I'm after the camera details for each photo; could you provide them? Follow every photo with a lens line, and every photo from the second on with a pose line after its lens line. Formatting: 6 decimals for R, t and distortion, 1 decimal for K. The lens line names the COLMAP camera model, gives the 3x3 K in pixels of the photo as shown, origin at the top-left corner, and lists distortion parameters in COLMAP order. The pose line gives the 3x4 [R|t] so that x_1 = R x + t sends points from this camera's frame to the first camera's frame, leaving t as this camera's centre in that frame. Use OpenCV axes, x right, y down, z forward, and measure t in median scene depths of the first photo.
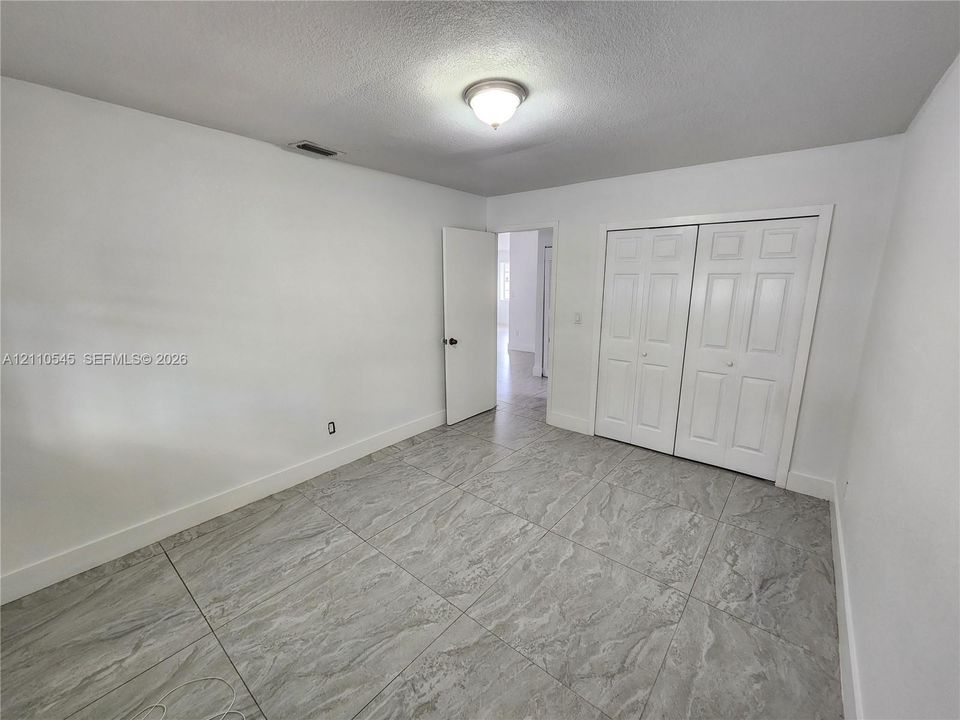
lens RADIAL K [[392.1, 0, 494.4], [0, 392.1, 349.8], [0, 0, 1]] dist [0.007698, -0.003260]
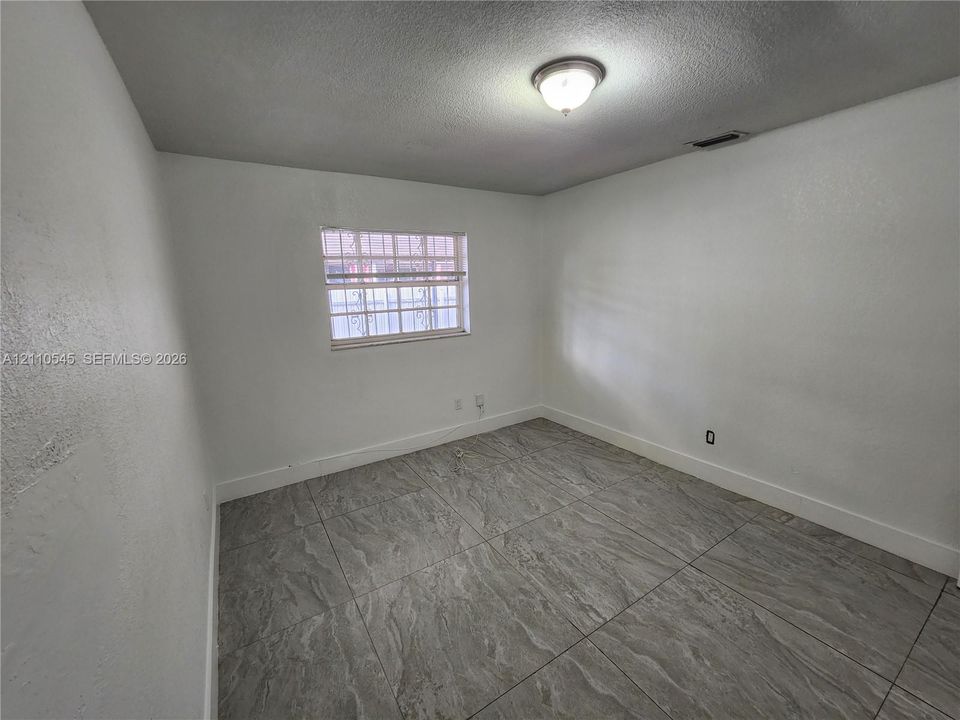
lens RADIAL K [[392.1, 0, 471.4], [0, 392.1, 355.2], [0, 0, 1]] dist [0.007698, -0.003260]
pose [[-0.329532, 0.182701, -0.926299, 0.842967], [-0.147853, 0.959008, 0.241751, -0.182985], [0.932496, 0.216620, -0.289011, 0.985649]]
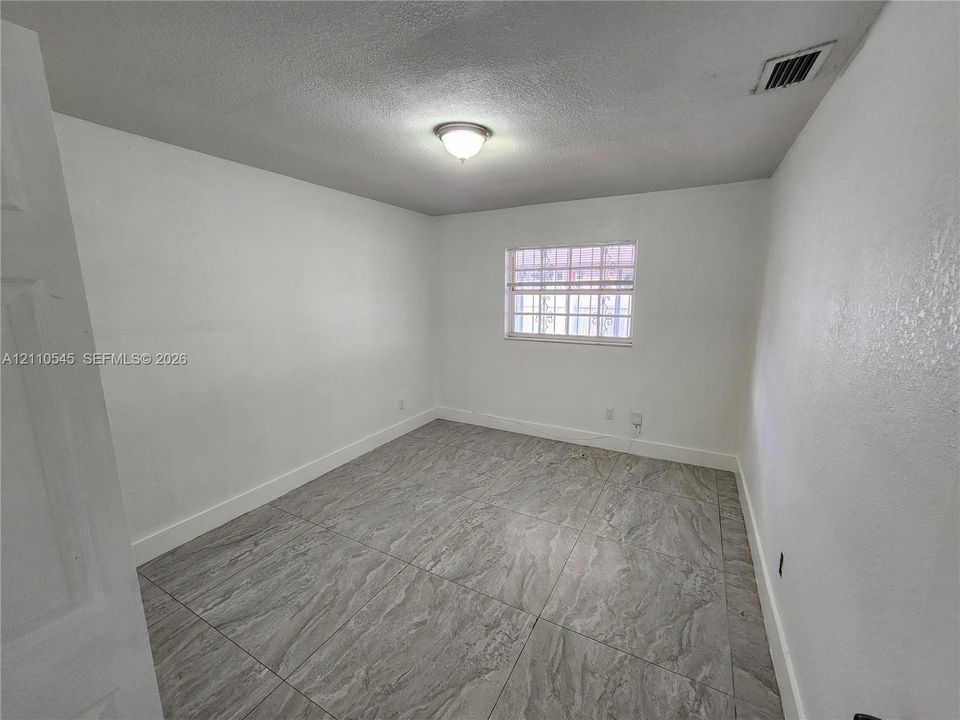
lens RADIAL K [[392.1, 0, 489.2], [0, 392.1, 359.7], [0, 0, 1]] dist [0.007698, -0.003260]
pose [[-0.984386, 0.034271, -0.172657, 0.105461], [-0.028796, 0.936296, 0.350028, -0.357553], [0.173654, 0.349535, -0.920690, 1.883923]]
